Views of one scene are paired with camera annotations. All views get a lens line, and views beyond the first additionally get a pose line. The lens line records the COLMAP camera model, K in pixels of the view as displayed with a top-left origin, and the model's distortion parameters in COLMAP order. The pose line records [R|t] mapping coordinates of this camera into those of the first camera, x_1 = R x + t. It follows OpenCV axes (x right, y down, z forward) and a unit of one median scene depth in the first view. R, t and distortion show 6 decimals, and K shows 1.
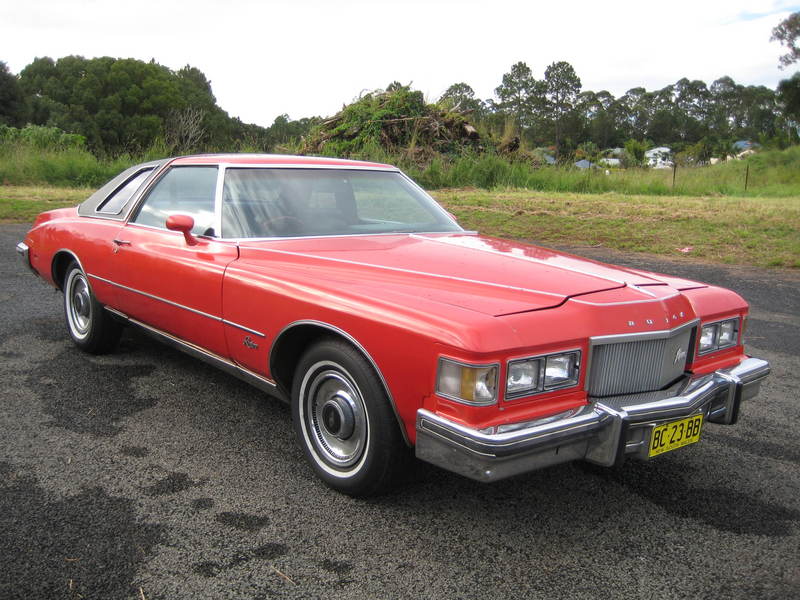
lens RADIAL K [[852.6, 0, 400.0], [0, 852.6, 300.0], [0, 0, 1]] dist [-0.251747, 0.320053]
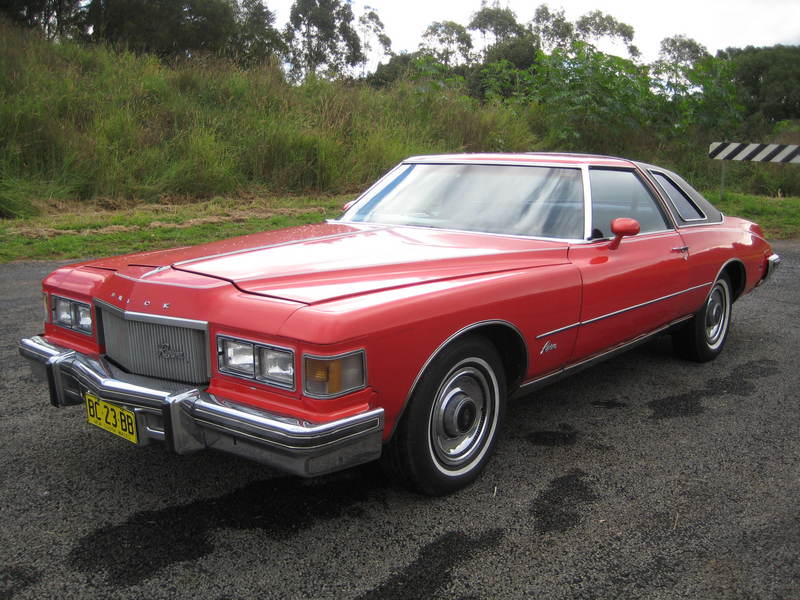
lens RADIAL K [[852.6, 0, 400.0], [0, 852.6, 300.0], [0, 0, 1]] dist [-0.251747, 0.320053]
pose [[0.181270, 0.129191, -0.974911, 1.162744], [-0.163774, 0.981456, 0.099607, -0.110114], [0.969701, 0.141609, 0.199067, 0.979849]]
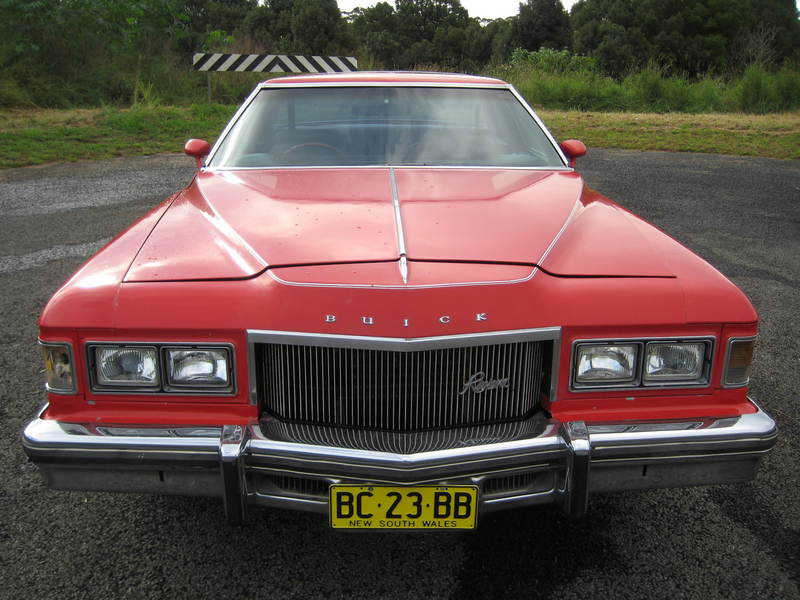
lens RADIAL K [[813.6, 0, 400.0], [0, 813.6, 300.0], [0, 0, 1]] dist [-0.116863, 0.212145]
pose [[0.785879, 0.132334, -0.604055, 0.593885], [-0.073261, 0.989879, 0.121545, -0.056521], [0.614025, -0.051266, 0.787620, 0.464868]]
